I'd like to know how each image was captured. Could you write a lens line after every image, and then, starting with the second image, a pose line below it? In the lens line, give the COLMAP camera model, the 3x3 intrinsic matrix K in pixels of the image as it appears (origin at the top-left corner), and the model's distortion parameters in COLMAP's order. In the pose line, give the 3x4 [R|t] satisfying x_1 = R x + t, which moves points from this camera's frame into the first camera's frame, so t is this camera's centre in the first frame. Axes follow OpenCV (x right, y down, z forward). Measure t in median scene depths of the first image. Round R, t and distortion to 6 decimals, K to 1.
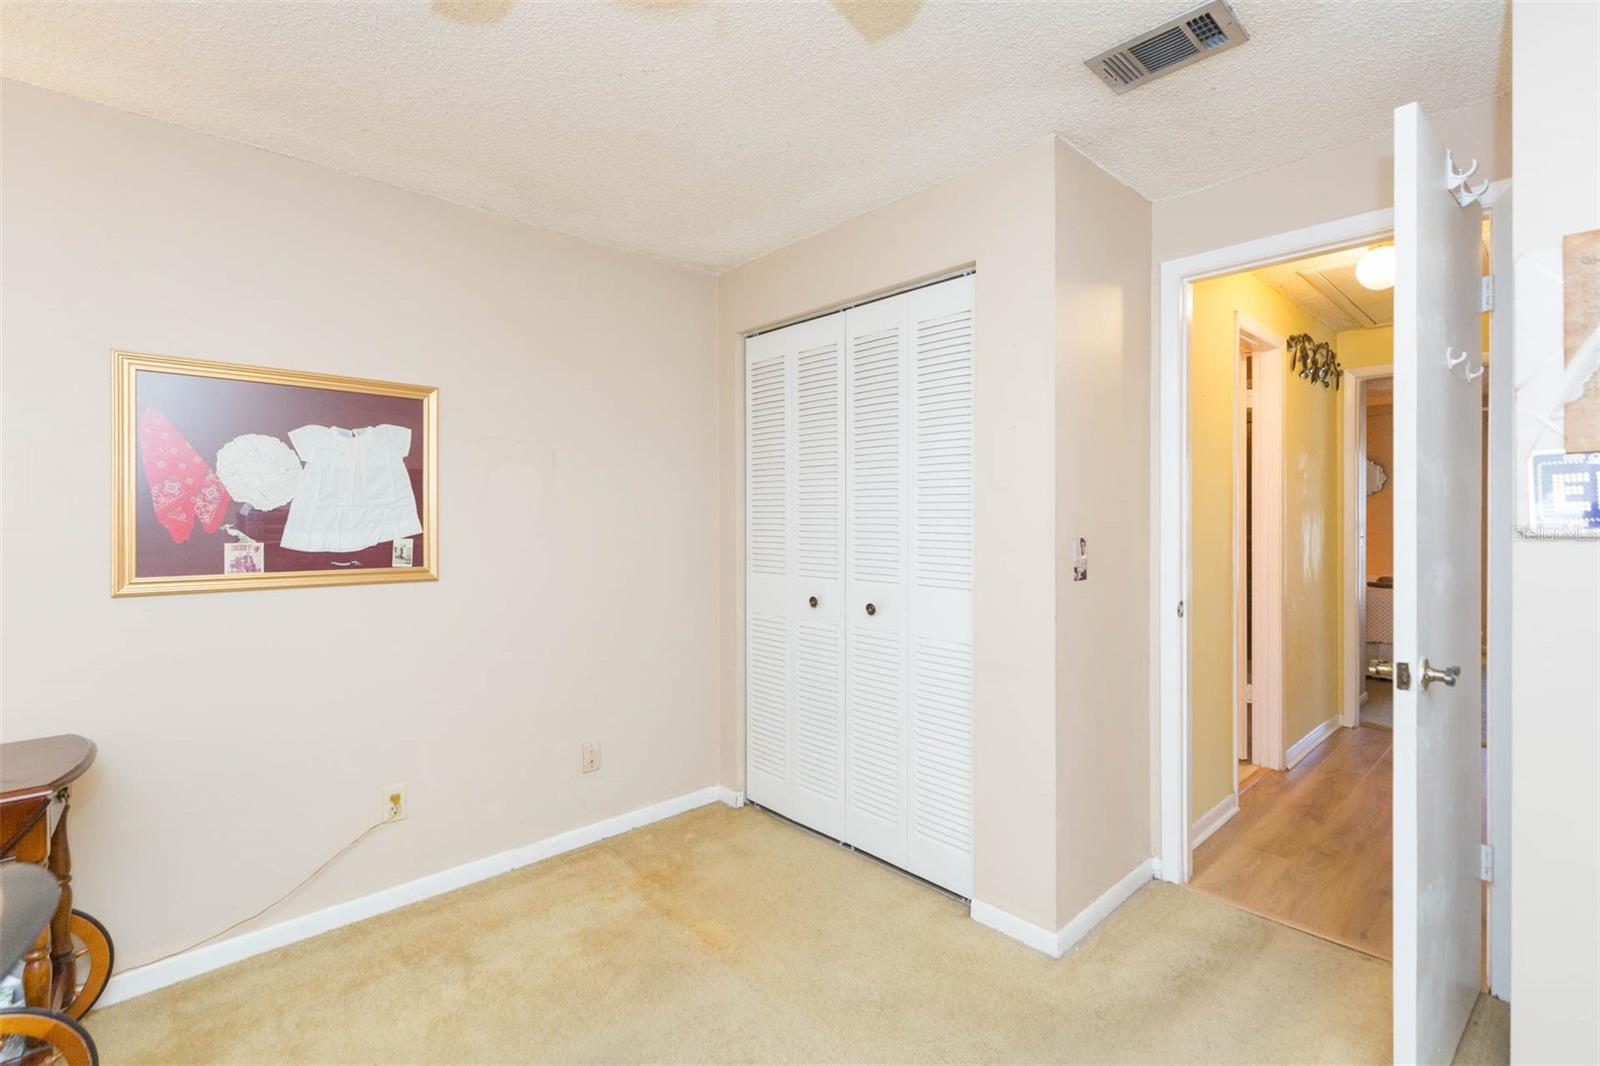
lens RADIAL K [[723.4, 0, 799.3], [0, 723.4, 526.1], [0, 0, 1]] dist [0.004395, 0.000546]
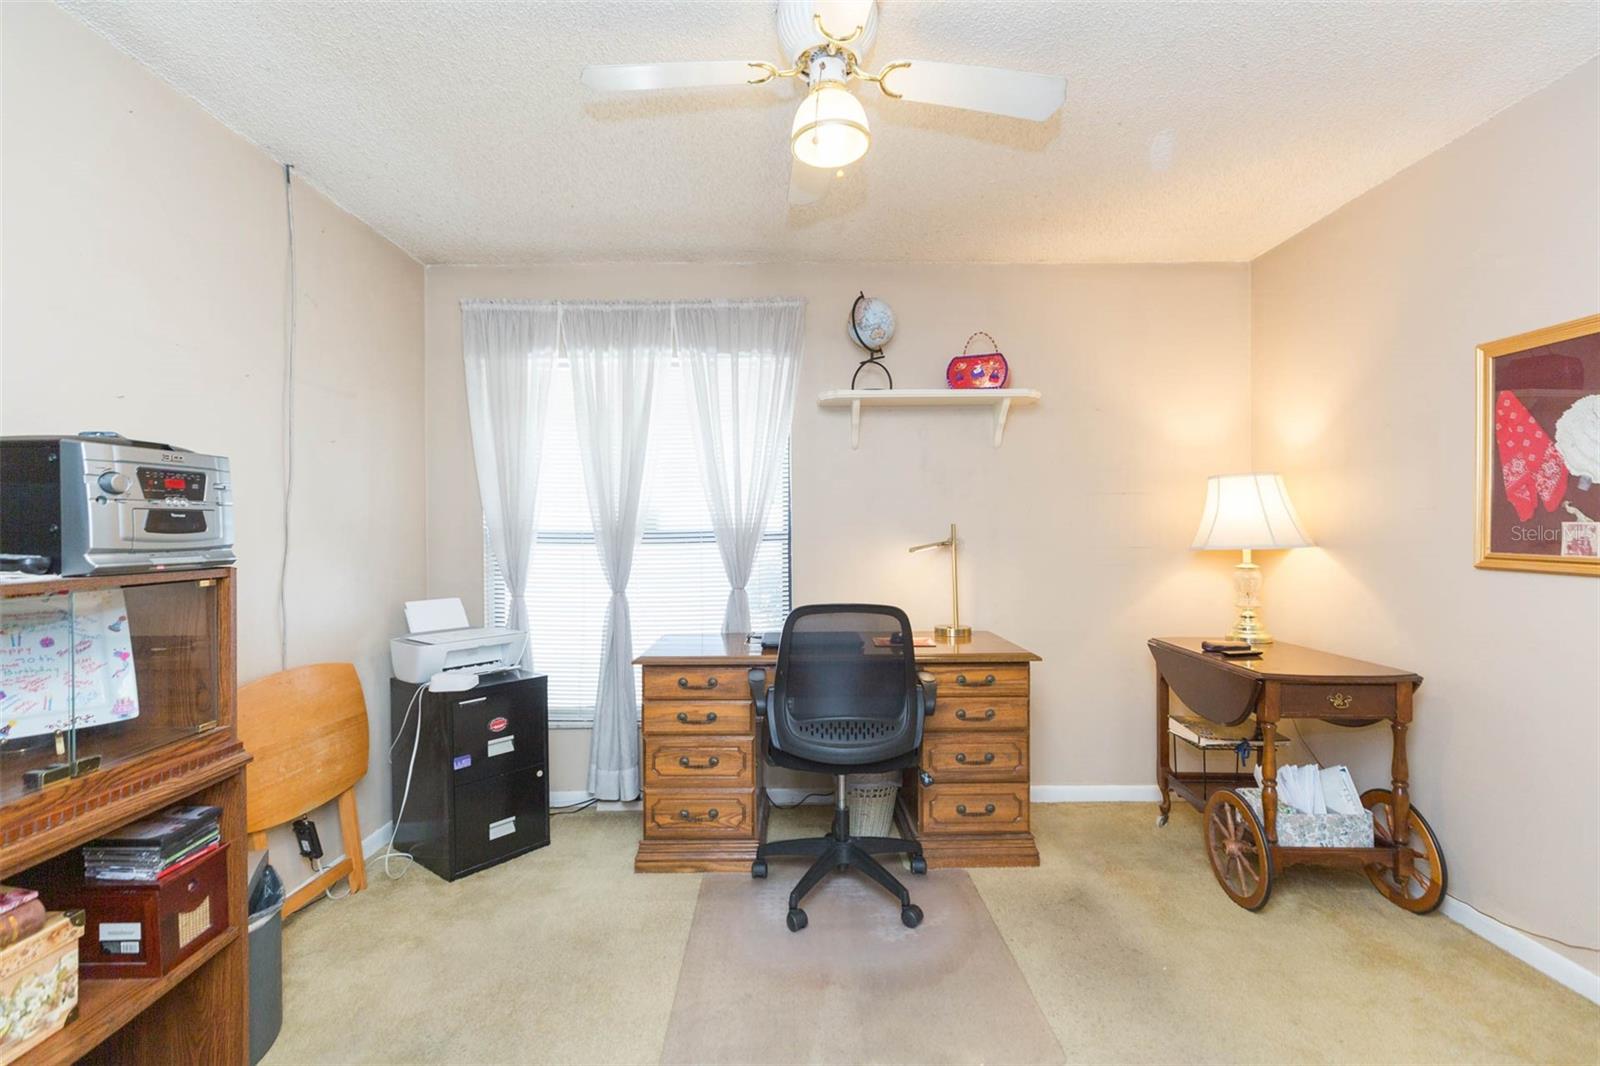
lens RADIAL K [[723.4, 0, 798.0], [0, 723.4, 531.5], [0, 0, 1]] dist [0.004395, 0.000546]
pose [[-0.681574, 0.014677, -0.731602, 0.533294], [0.008780, 0.999891, 0.011880, 0.016468], [0.731696, 0.001673, -0.681629, 0.924066]]
